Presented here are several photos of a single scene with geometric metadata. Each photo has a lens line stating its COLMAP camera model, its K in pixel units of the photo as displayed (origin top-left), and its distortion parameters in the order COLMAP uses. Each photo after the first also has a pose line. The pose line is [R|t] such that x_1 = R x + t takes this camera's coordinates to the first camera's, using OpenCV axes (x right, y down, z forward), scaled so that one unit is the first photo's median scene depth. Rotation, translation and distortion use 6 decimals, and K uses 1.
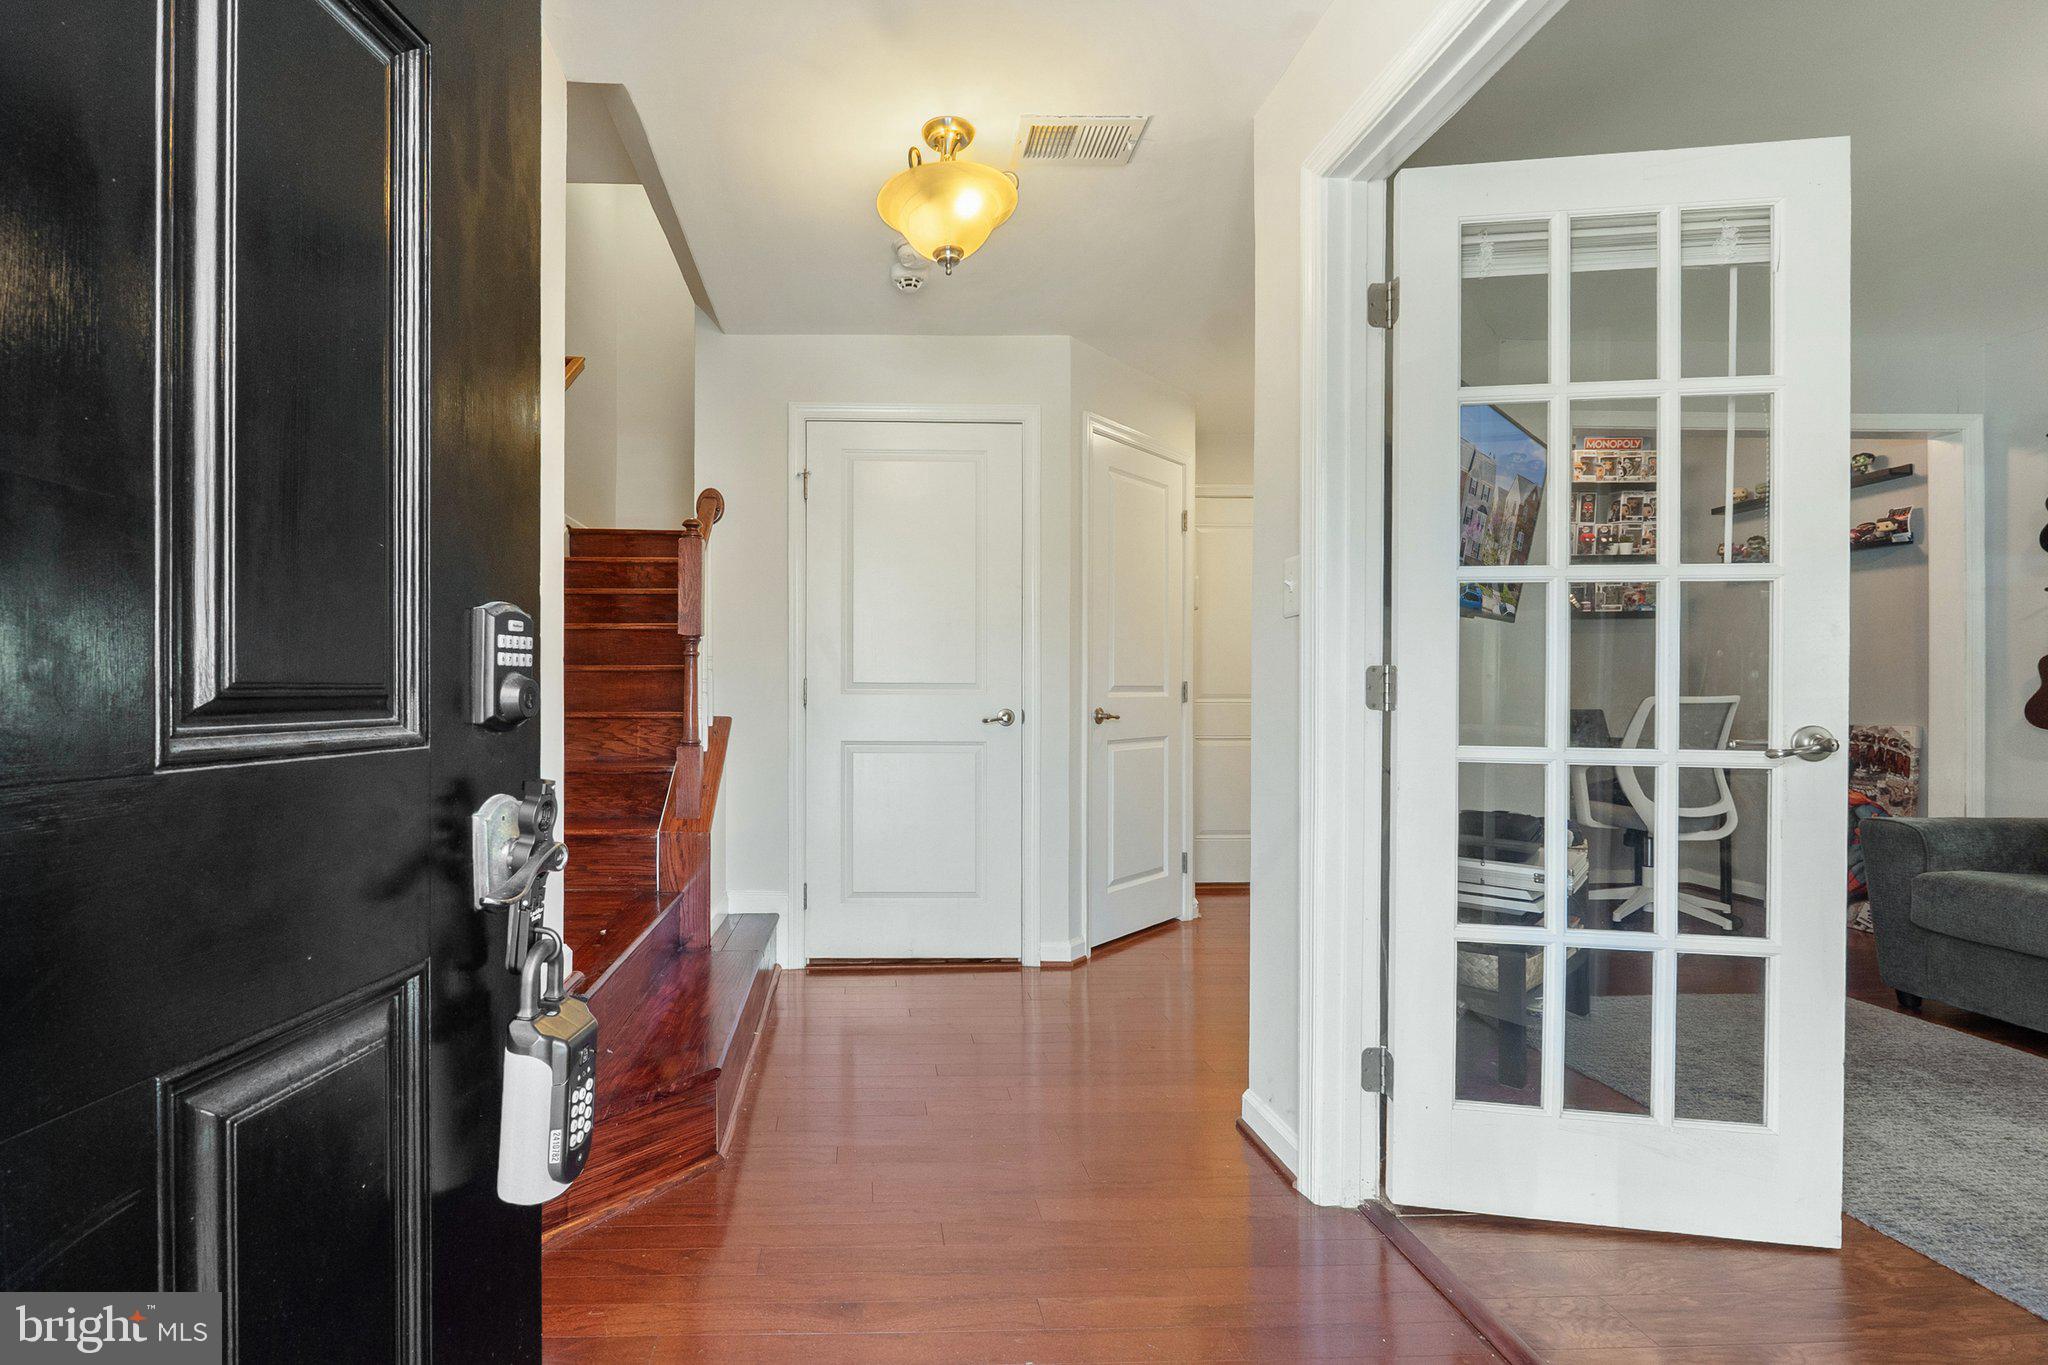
lens RADIAL K [[927.5, 0, 894.6], [0, 927.5, 680.2], [0, 0, 1]] dist [-0.000967, -0.000346]
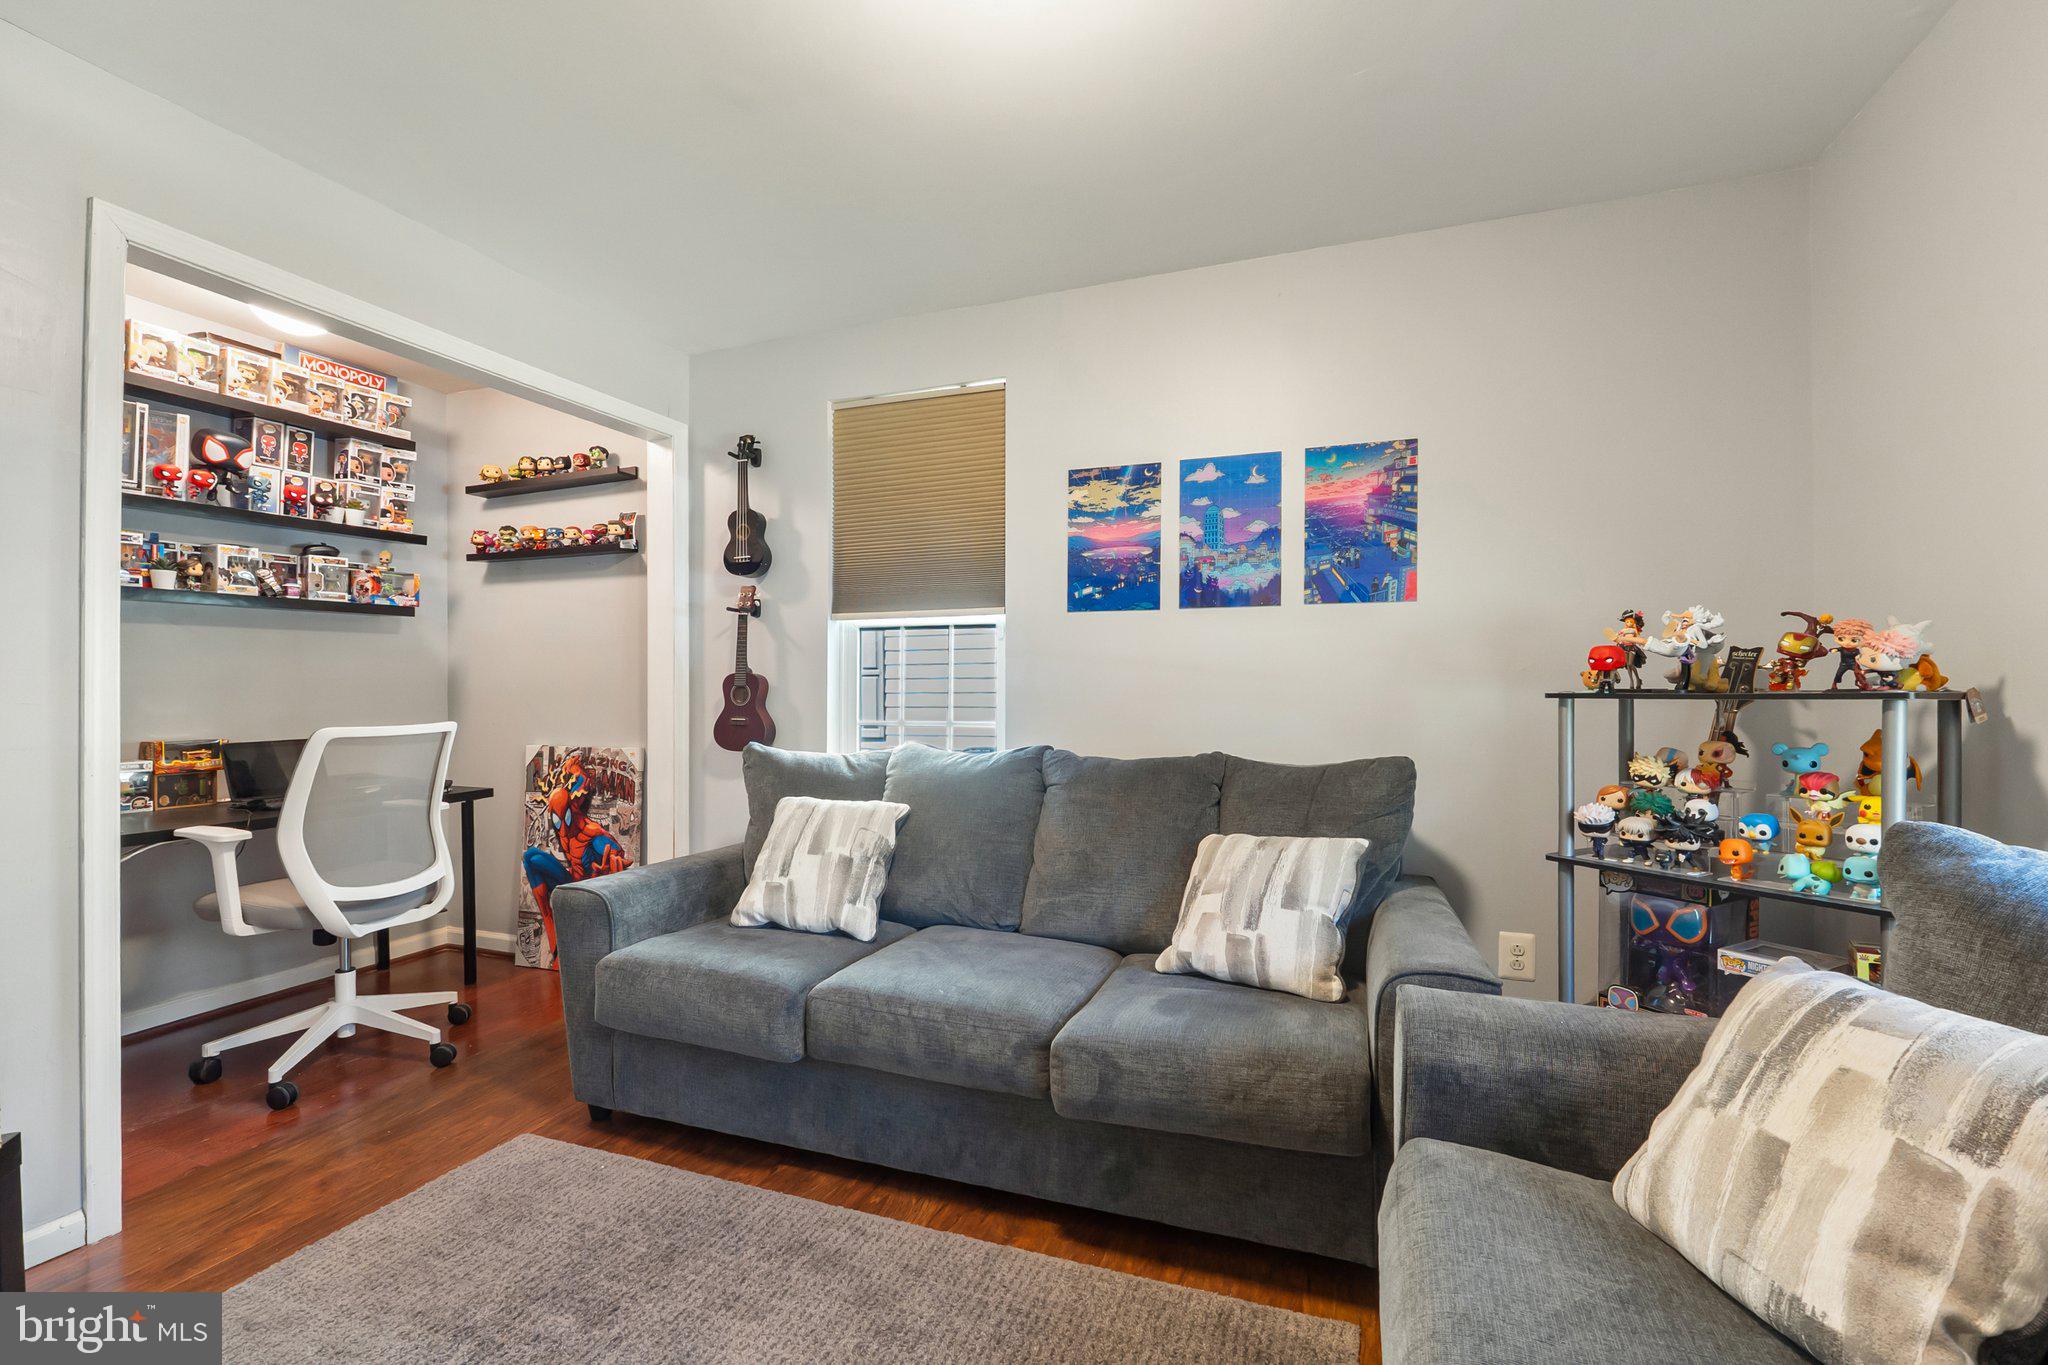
lens RADIAL K [[884.6, 0, 1026.3], [0, 884.6, 716.0], [0, 0, 1]] dist [0.000740, 0.000069]
pose [[0.382306, -0.030101, 0.923545, 0.455904], [-0.008278, 0.999318, 0.035997, -0.019088], [-0.923999, -0.021408, 0.381796, 0.317539]]
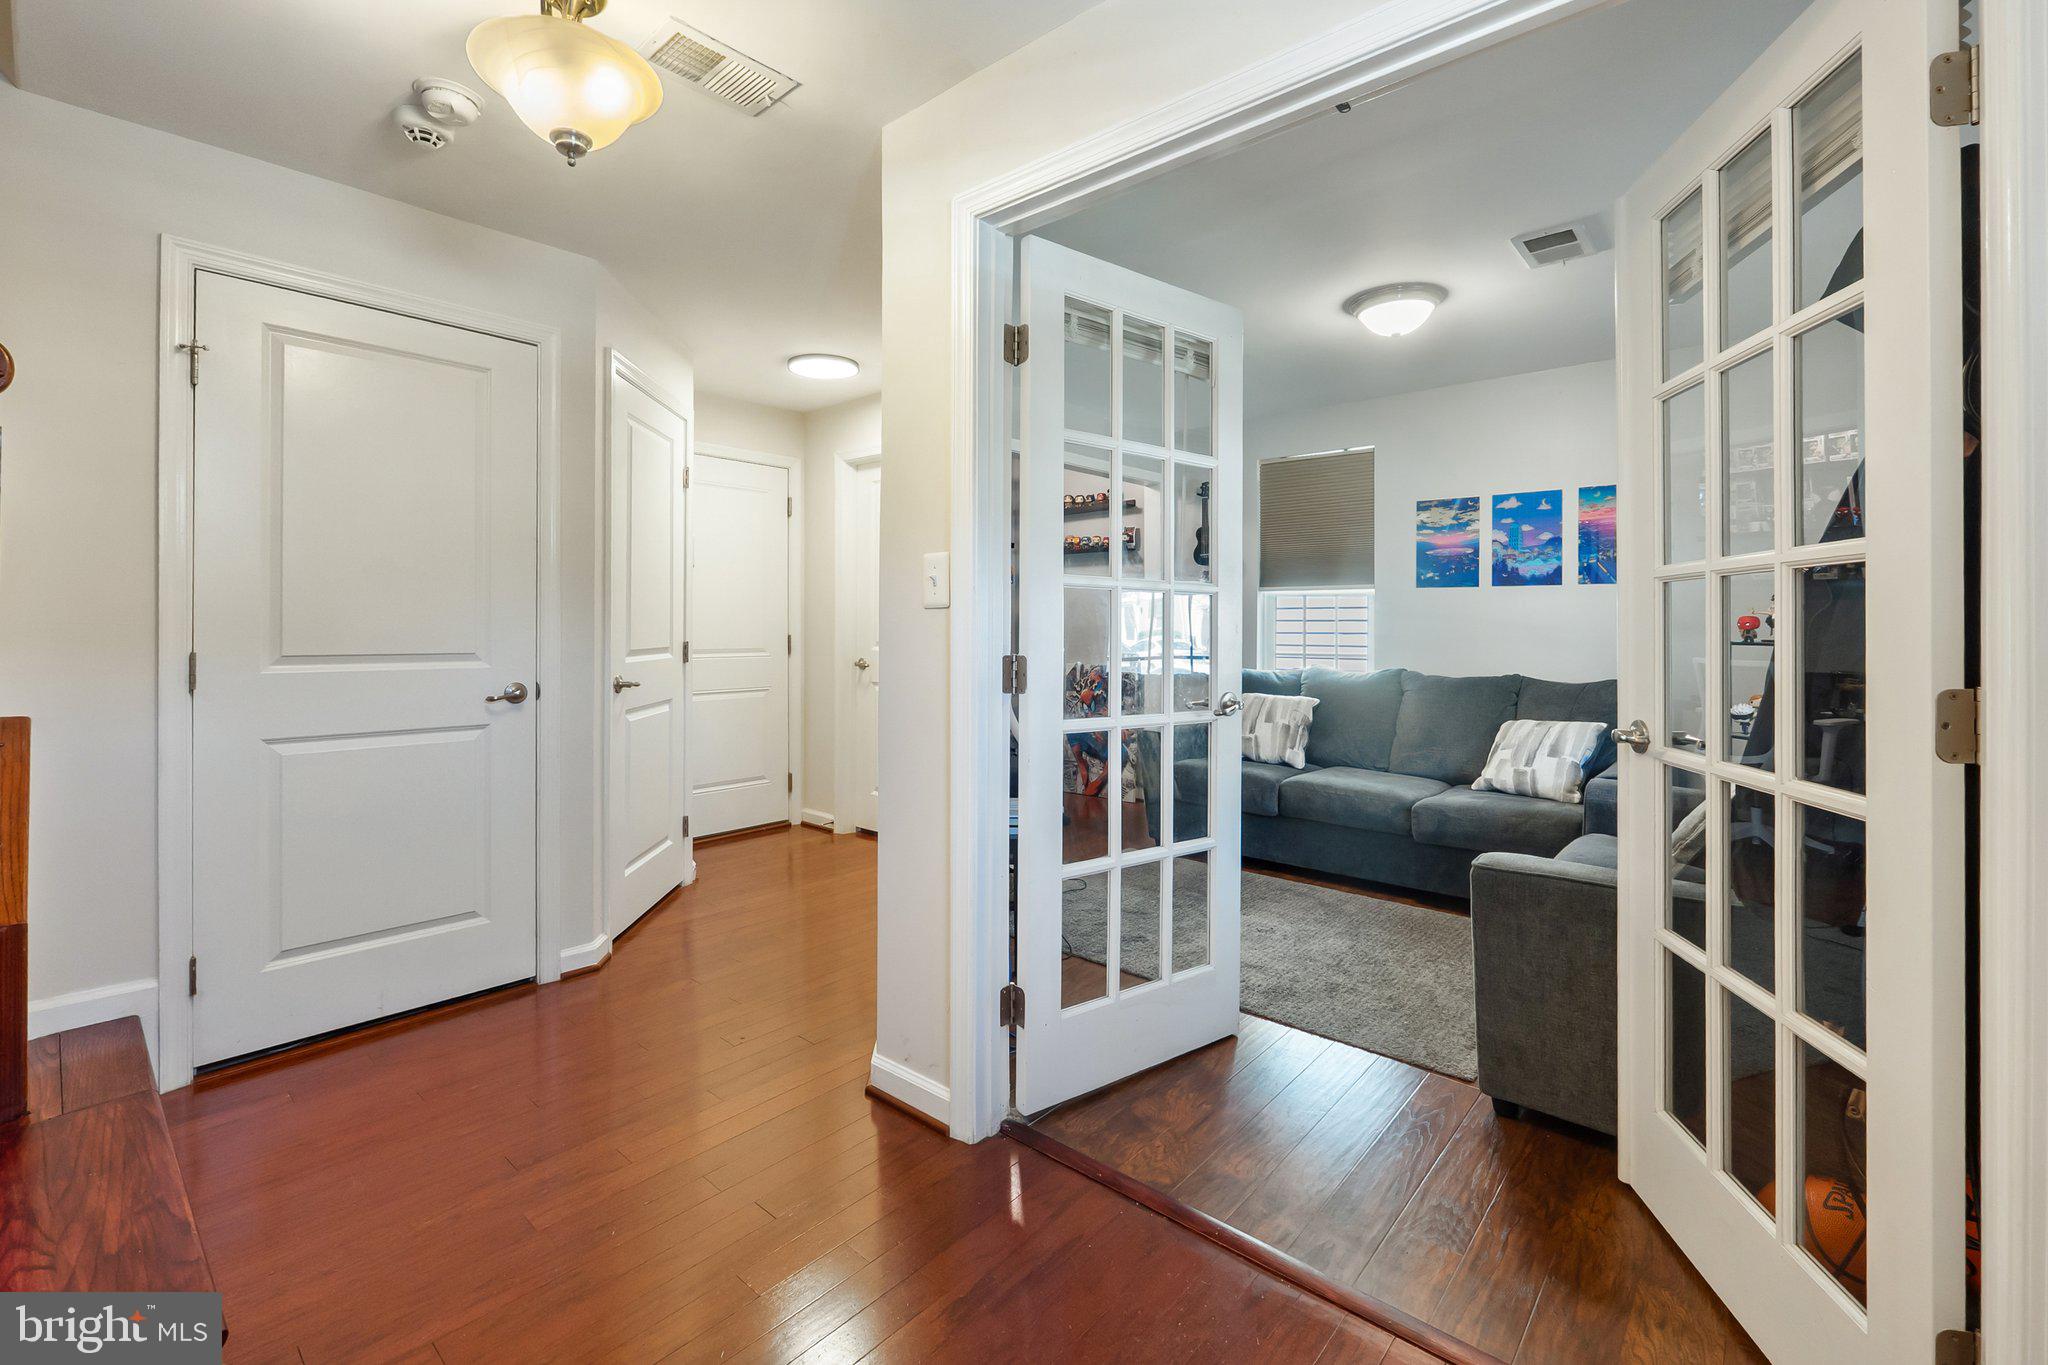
lens RADIAL K [[875.3, 0, 1012.2], [0, 875.3, 616.5], [0, 0, 1]] dist [0.000677, 0.000131]
pose [[0.690310, 0.008988, 0.723458, -0.140763], [-0.012469, 0.999922, -0.000525, -0.033697], [-0.723407, -0.008659, 0.690368, 0.127154]]
